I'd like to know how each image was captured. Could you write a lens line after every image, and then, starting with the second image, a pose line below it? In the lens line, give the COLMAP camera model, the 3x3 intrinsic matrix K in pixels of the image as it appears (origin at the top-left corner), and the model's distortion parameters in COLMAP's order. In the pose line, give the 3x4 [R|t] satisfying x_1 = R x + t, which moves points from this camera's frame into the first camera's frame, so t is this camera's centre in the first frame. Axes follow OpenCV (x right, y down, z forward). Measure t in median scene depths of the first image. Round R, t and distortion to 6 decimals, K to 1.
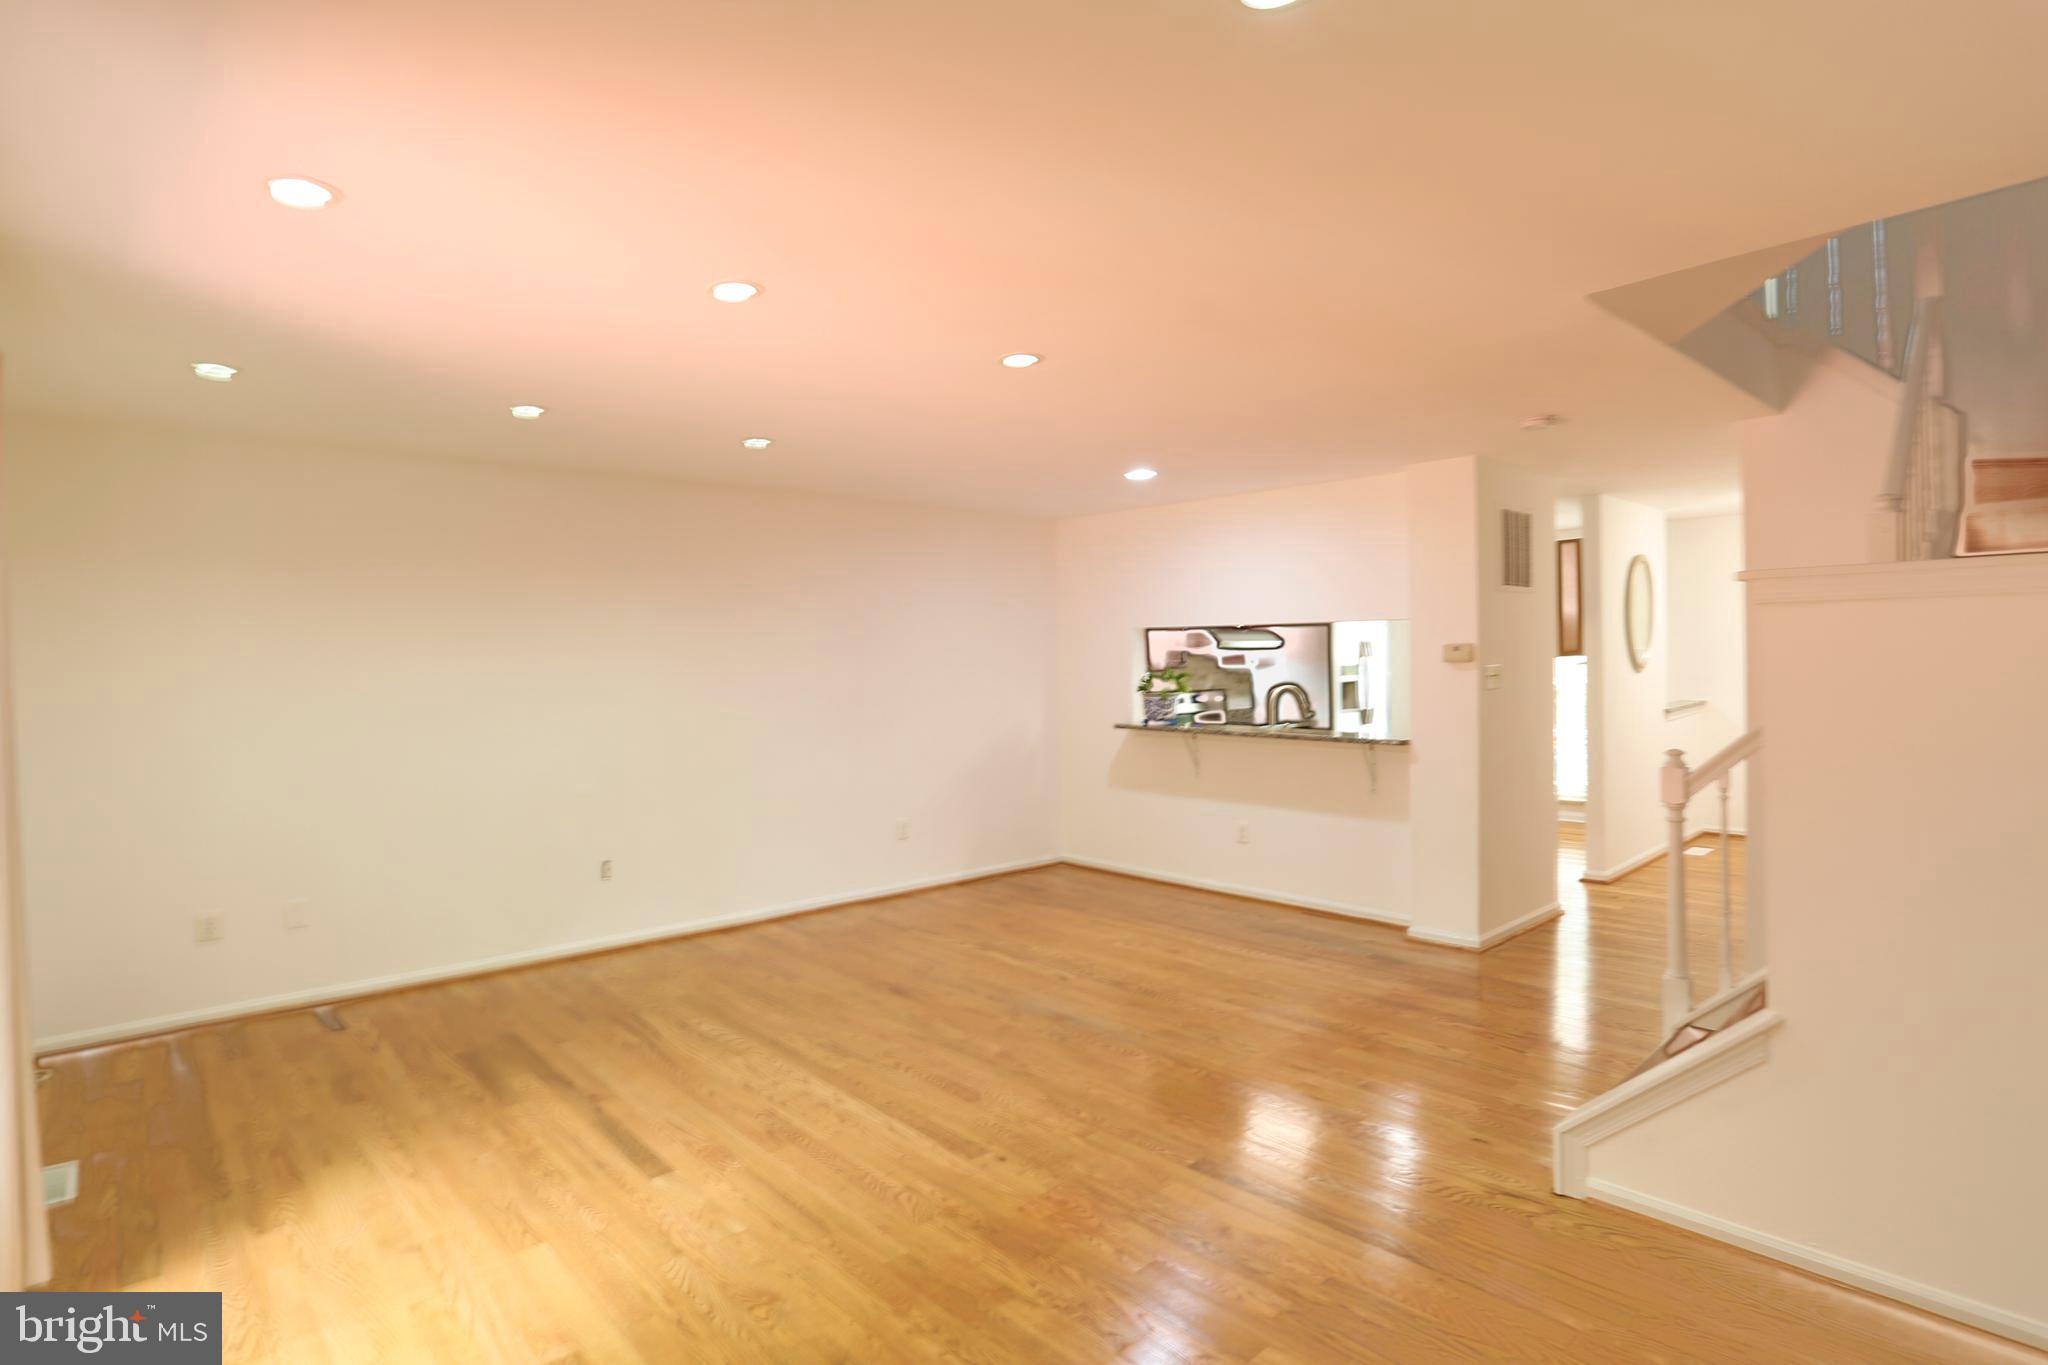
lens RADIAL K [[1074.6, 0, 1022.7], [0, 1074.6, 672.4], [0, 0, 1]] dist [-0.071713, 0.041629]
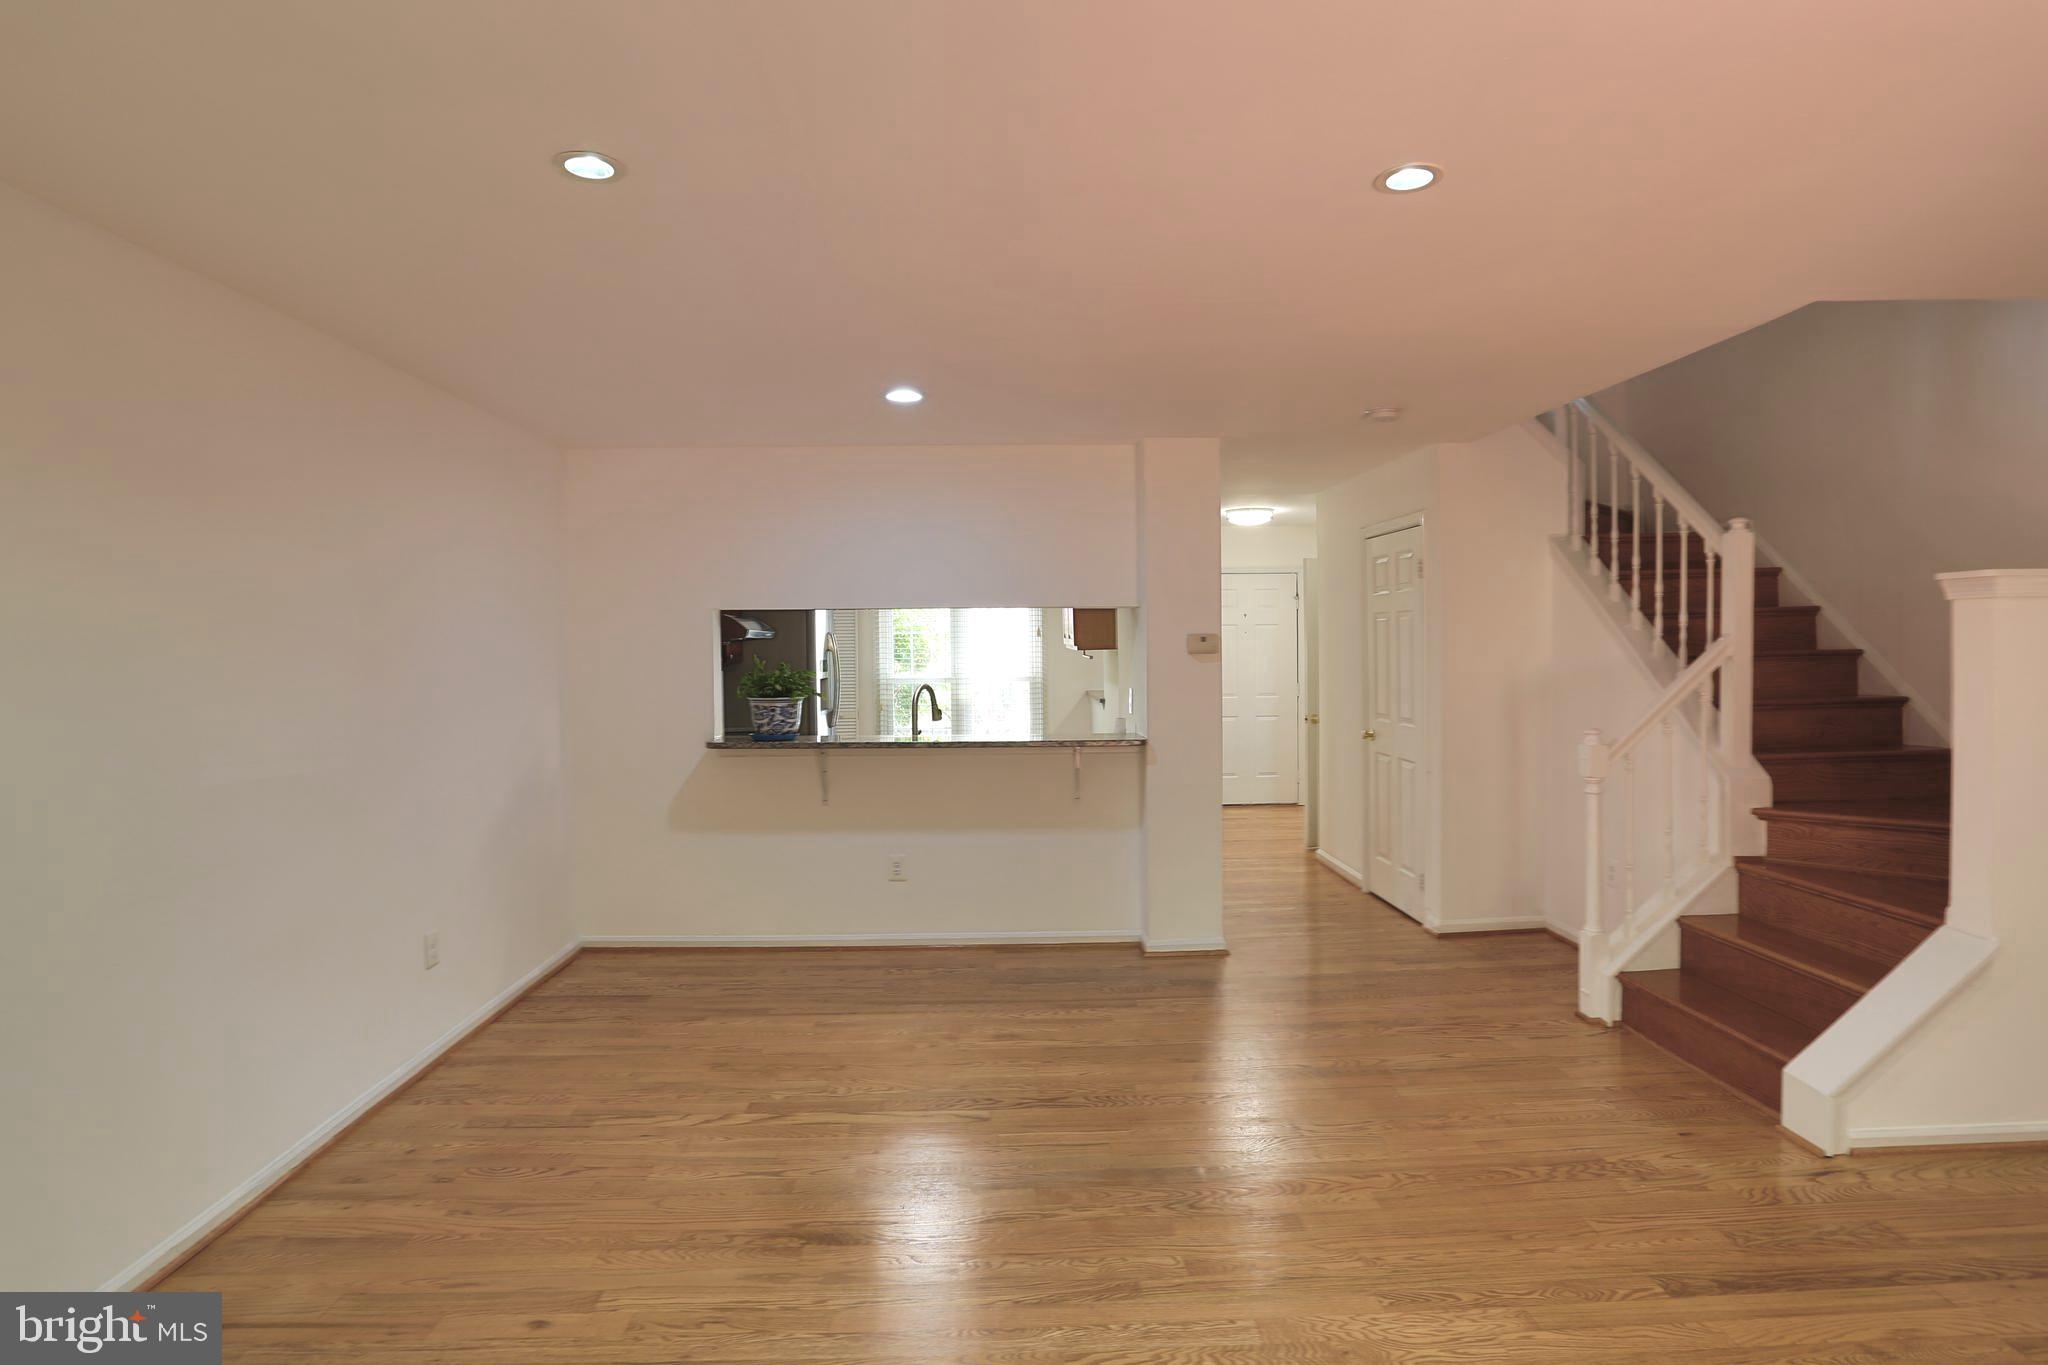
lens RADIAL K [[1074.6, 0, 1022.7], [0, 1074.6, 672.4], [0, 0, 1]] dist [-0.071713, 0.041629]
pose [[0.638690, -0.013484, 0.769346, -0.425489], [0.008501, 0.999909, 0.010468, -0.004537], [-0.769417, -0.000146, 0.638747, 0.506065]]
